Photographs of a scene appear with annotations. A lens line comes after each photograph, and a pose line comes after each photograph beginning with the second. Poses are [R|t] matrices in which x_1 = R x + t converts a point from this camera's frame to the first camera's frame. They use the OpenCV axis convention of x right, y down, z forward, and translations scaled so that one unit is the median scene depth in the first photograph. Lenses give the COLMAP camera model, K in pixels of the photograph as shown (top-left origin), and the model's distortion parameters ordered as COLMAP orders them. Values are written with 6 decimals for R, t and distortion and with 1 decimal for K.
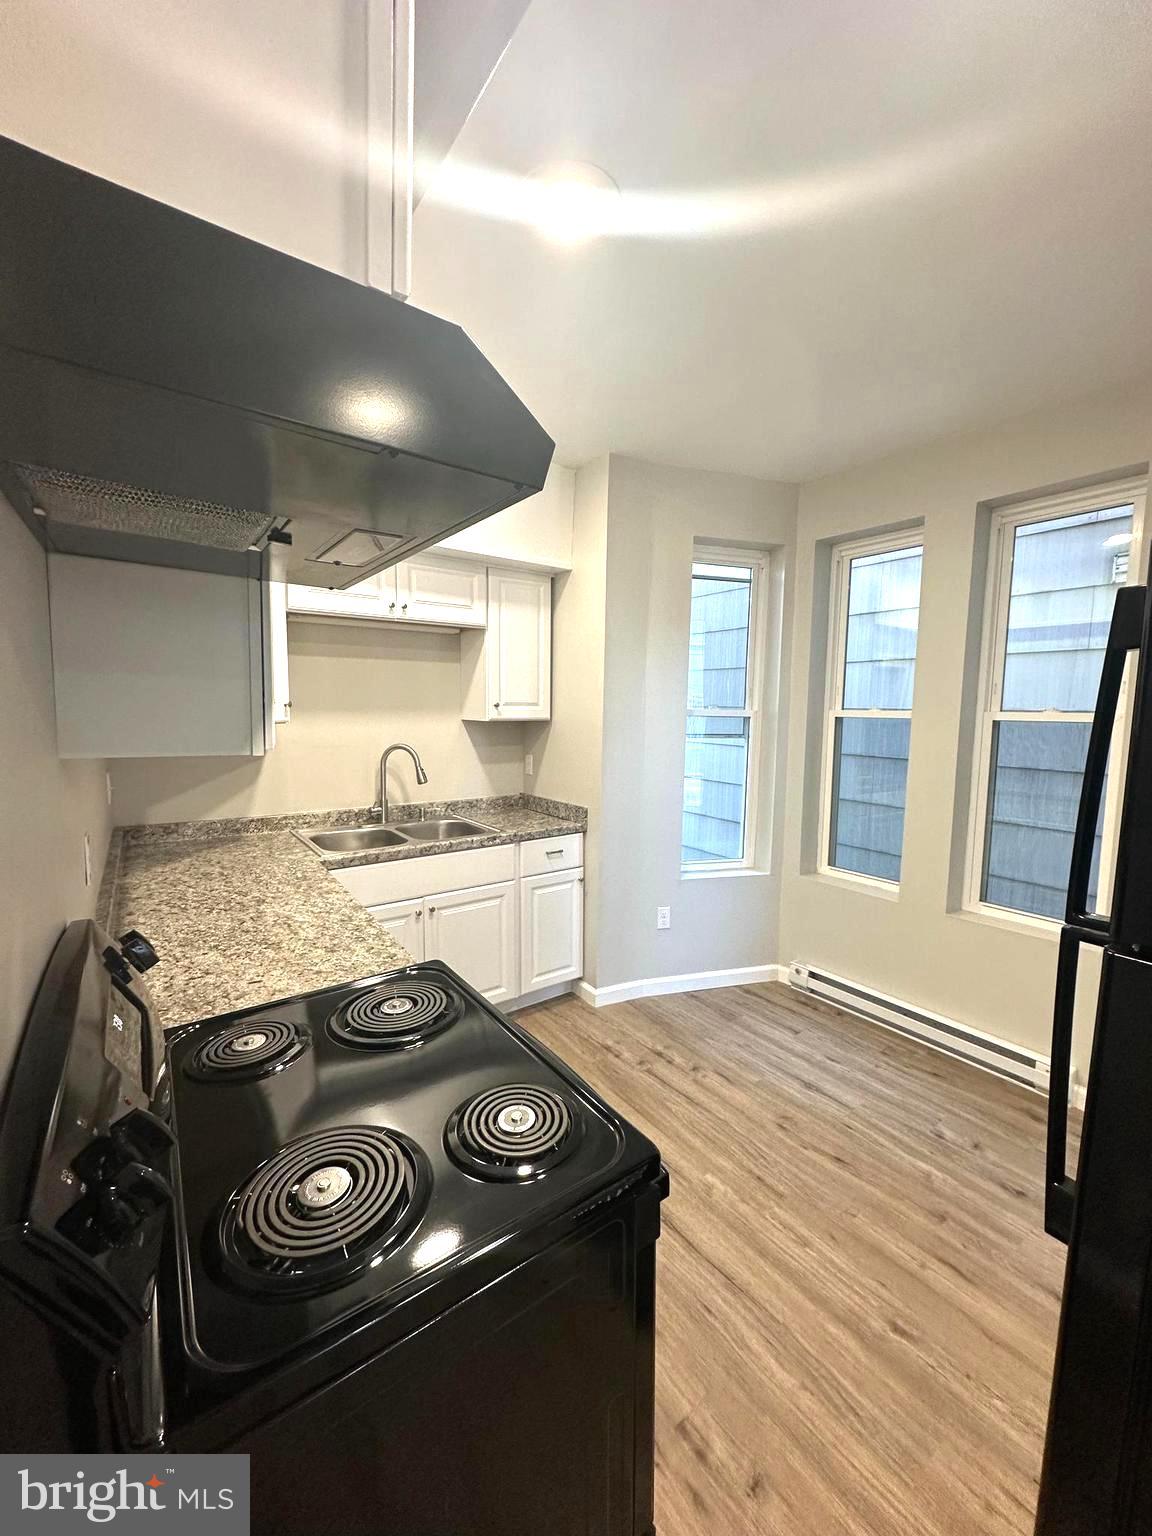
lens RADIAL K [[609.3, 0, 576.0], [0, 609.3, 768.0], [0, 0, 1]] dist [-0.003237, 0.001016]
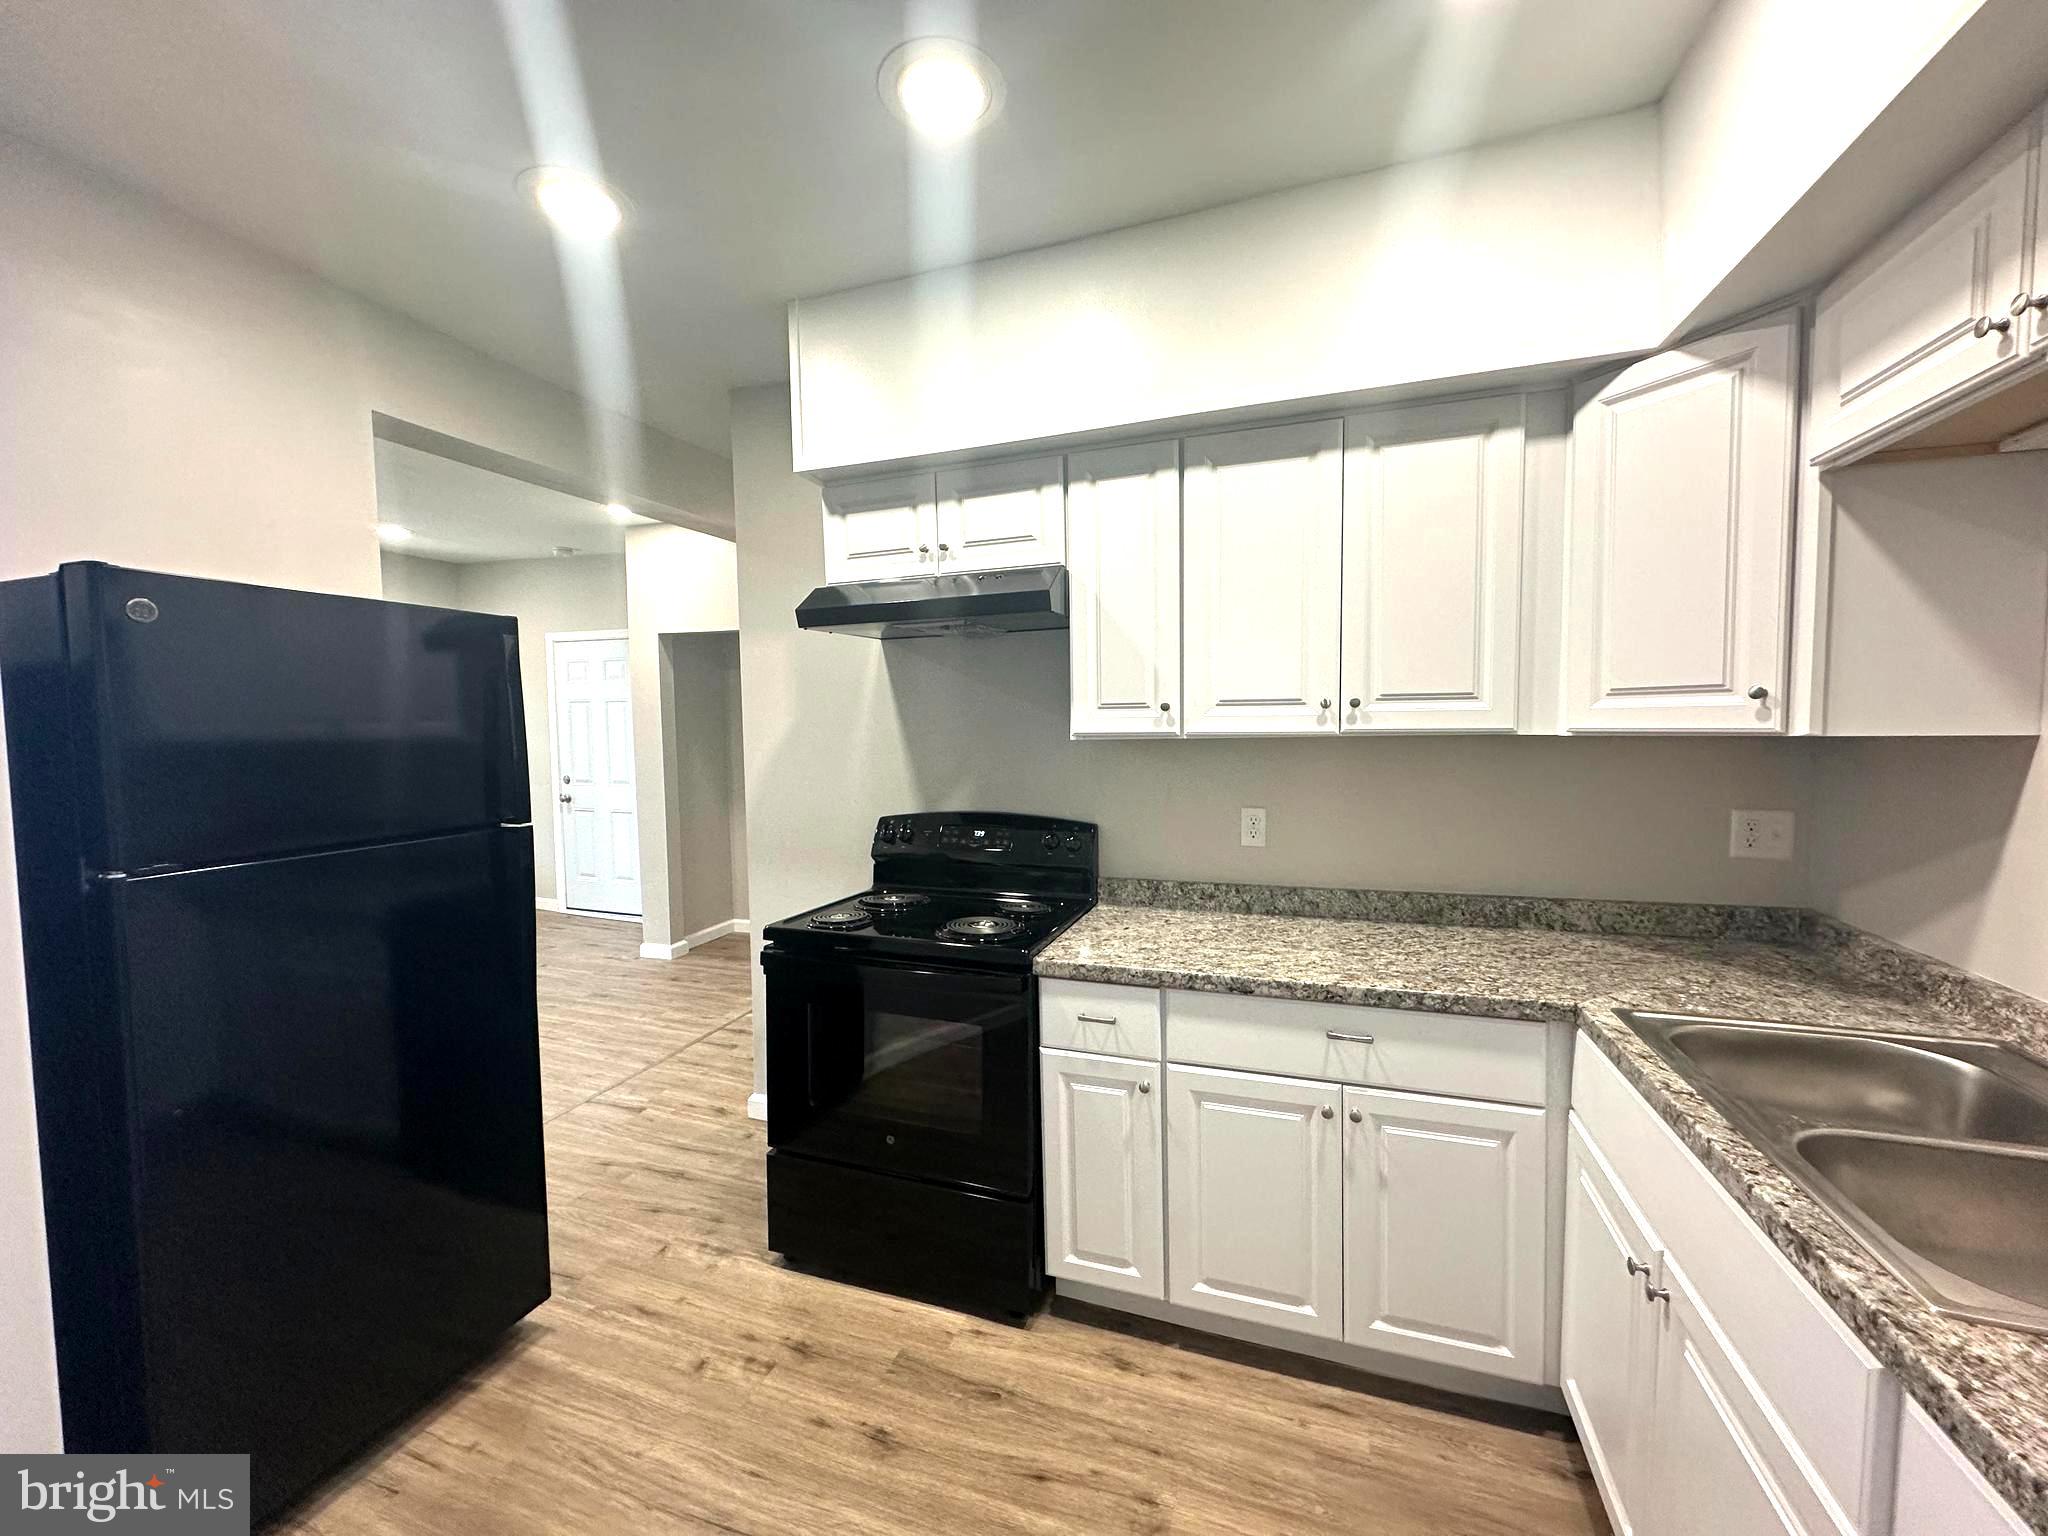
lens RADIAL K [[810.9, 0, 1026.7], [0, 810.9, 767.2], [0, 0, 1]] dist [-0.003280, 0.000168]
pose [[-0.821706, 0.026504, -0.569295, 0.394694], [-0.060595, 0.989193, 0.133514, -0.124140], [0.566681, 0.144206, -0.811220, 1.518873]]
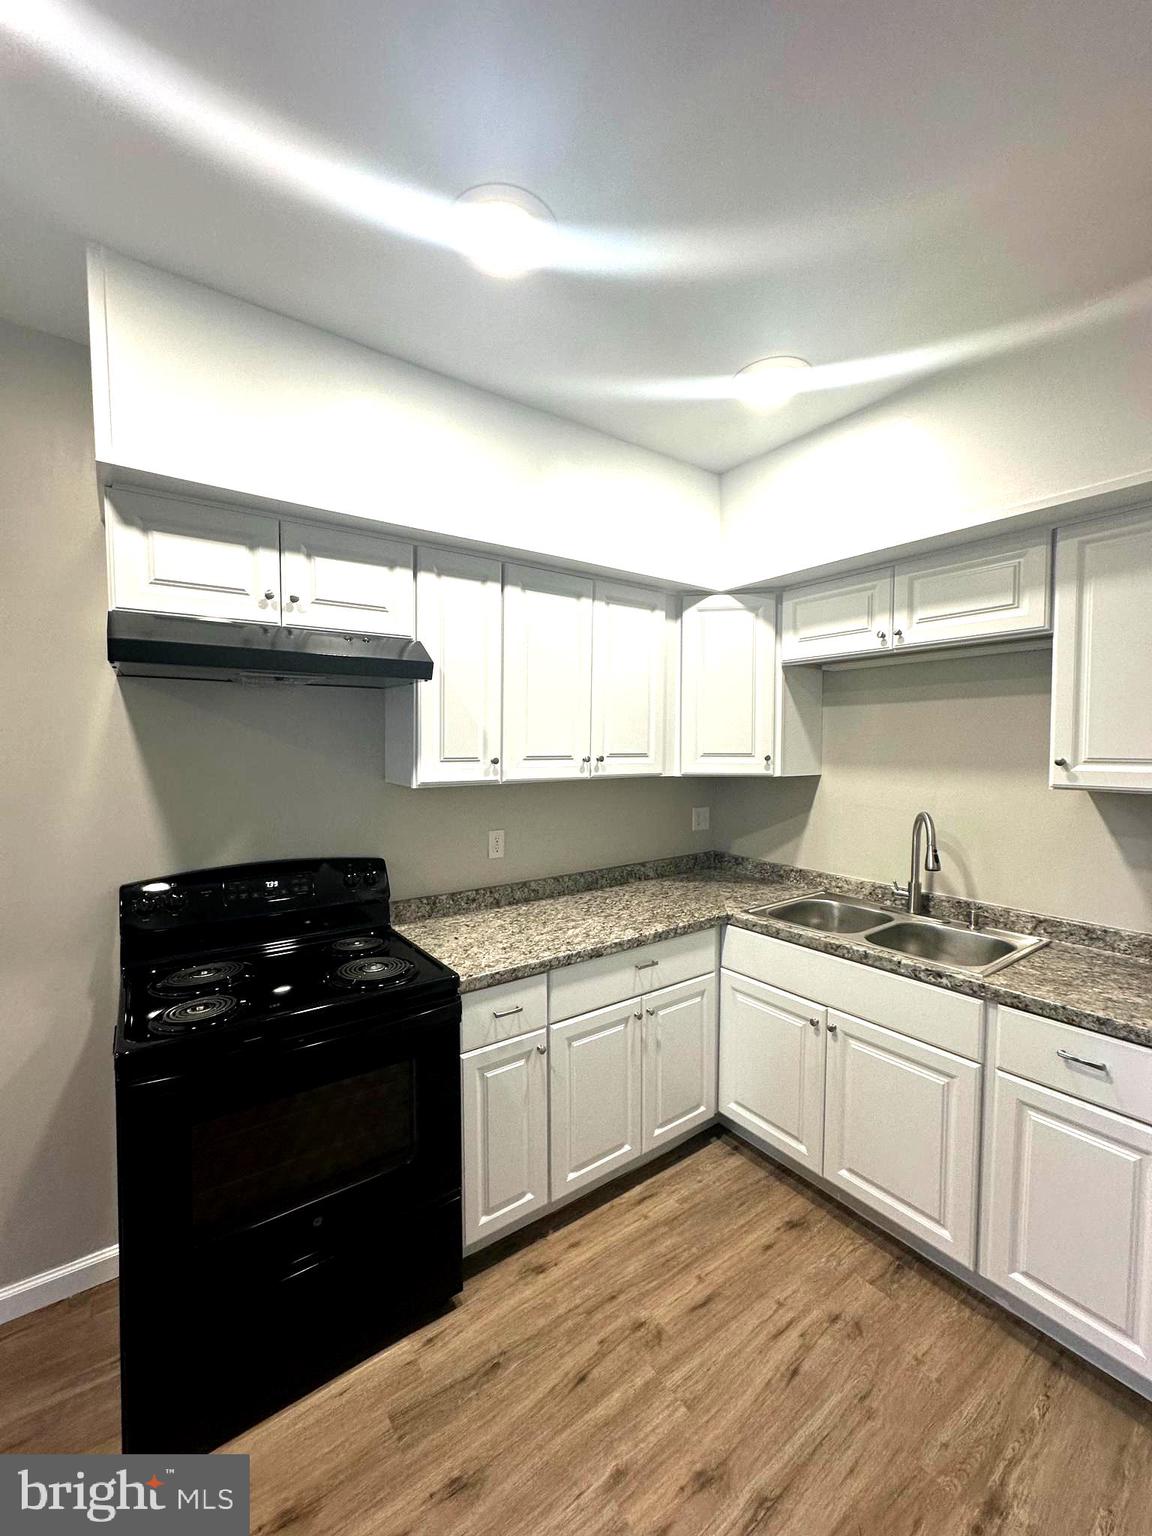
lens RADIAL K [[609.3, 0, 576.0], [0, 609.3, 768.0], [0, 0, 1]] dist [-0.003237, 0.001016]
pose [[0.002144, 0.024982, -0.999686, 0.693942], [-0.108007, 0.993846, 0.024604, -0.100072], [0.994148, 0.107920, 0.004829, 0.872077]]
